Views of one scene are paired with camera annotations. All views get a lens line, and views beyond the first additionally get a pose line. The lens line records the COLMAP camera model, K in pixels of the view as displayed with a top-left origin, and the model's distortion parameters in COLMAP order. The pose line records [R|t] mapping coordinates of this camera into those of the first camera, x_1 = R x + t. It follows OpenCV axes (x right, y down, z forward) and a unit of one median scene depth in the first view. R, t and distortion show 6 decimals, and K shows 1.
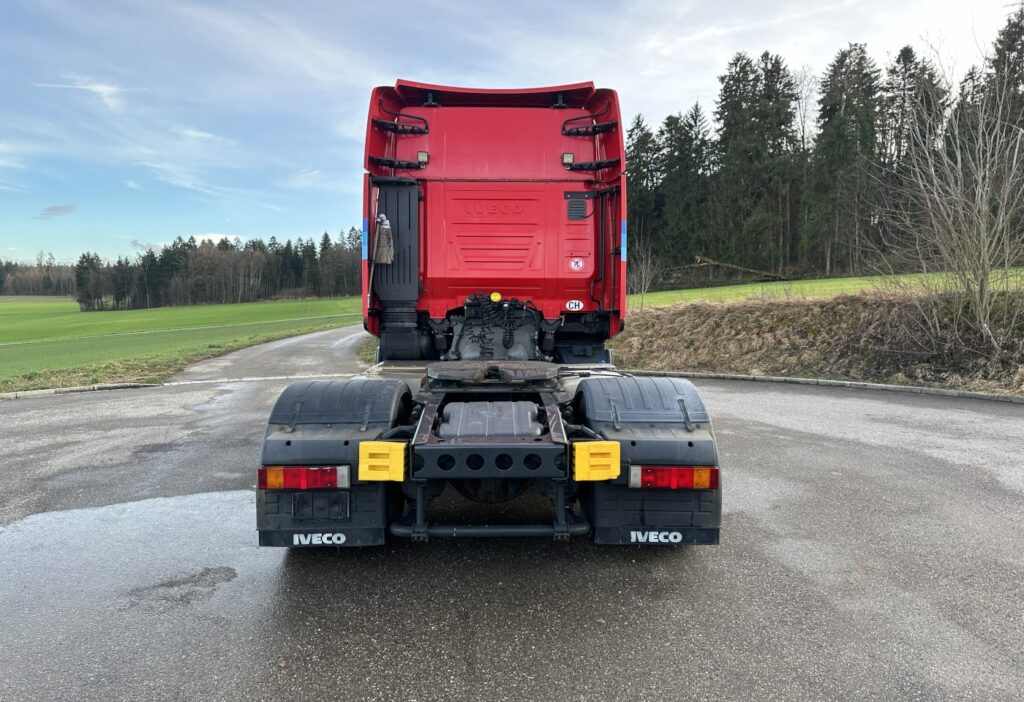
lens RADIAL K [[728.8, 0, 506.8], [0, 728.8, 363.0], [0, 0, 1]] dist [0.002365, -0.004784]
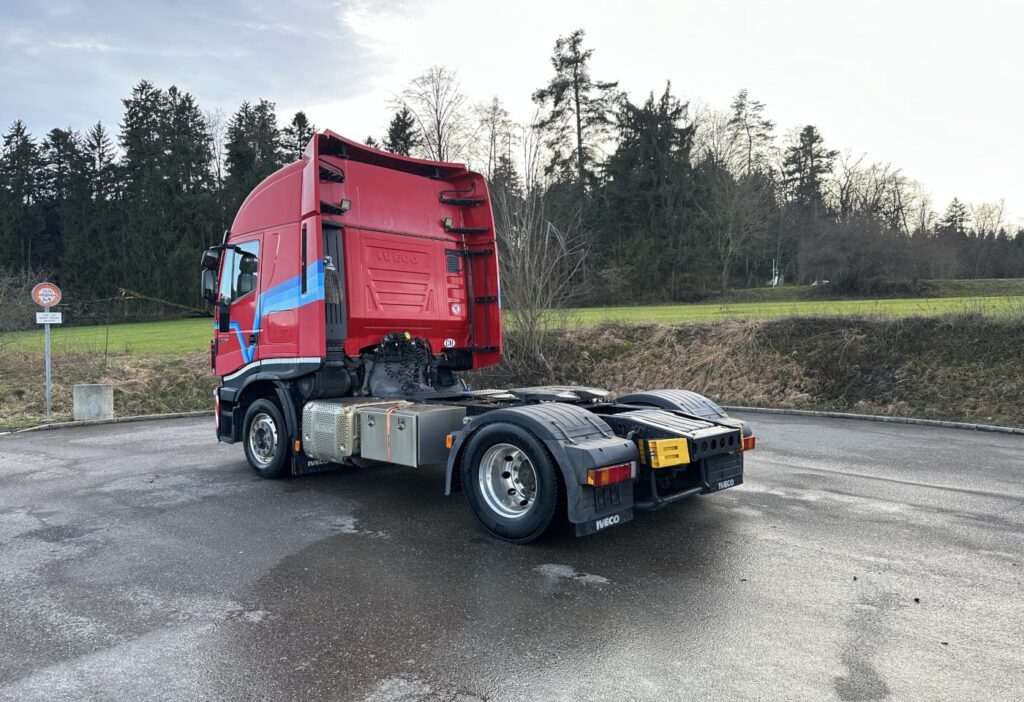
lens RADIAL K [[728.8, 0, 506.8], [0, 728.8, 363.0], [0, 0, 1]] dist [0.002365, -0.004784]
pose [[0.695612, -0.023886, 0.718020, -0.692300], [0.058762, 0.997990, -0.023728, -0.012998], [-0.716010, 0.058698, 0.695618, 0.102138]]
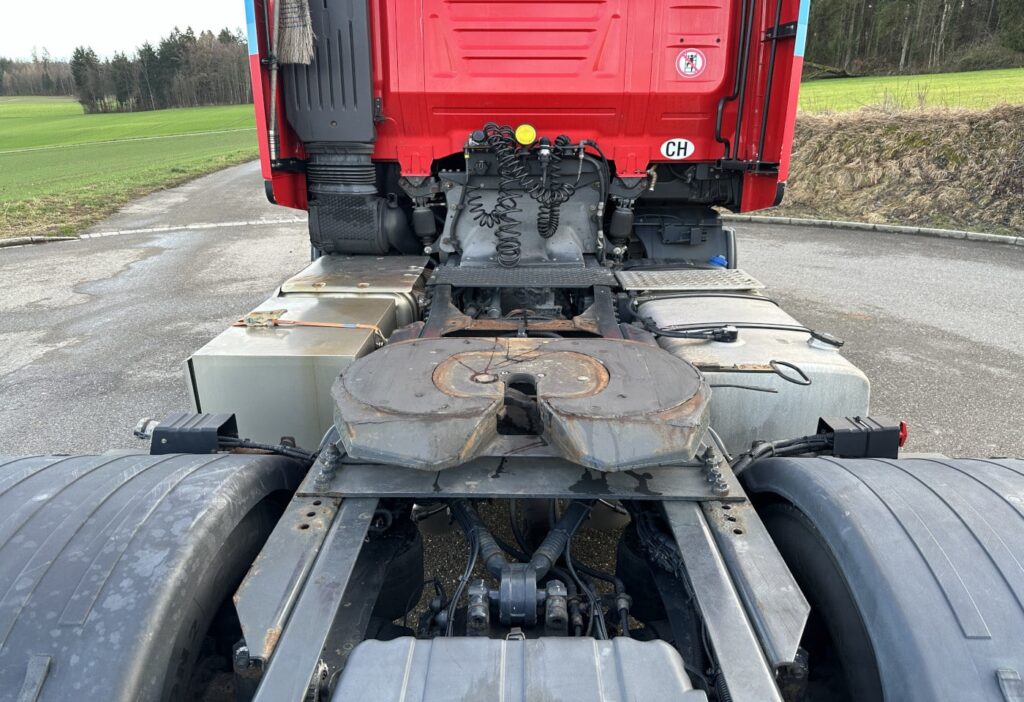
lens RADIAL K [[726.8, 0, 516.4], [0, 726.8, 391.1], [0, 0, 1]] dist [-0.000424, -0.008208]
pose [[0.999735, 0.006676, -0.022020, -0.009127], [0.000031, 0.956597, 0.291413, -0.064315], [0.023009, -0.291336, 0.956344, 0.447213]]
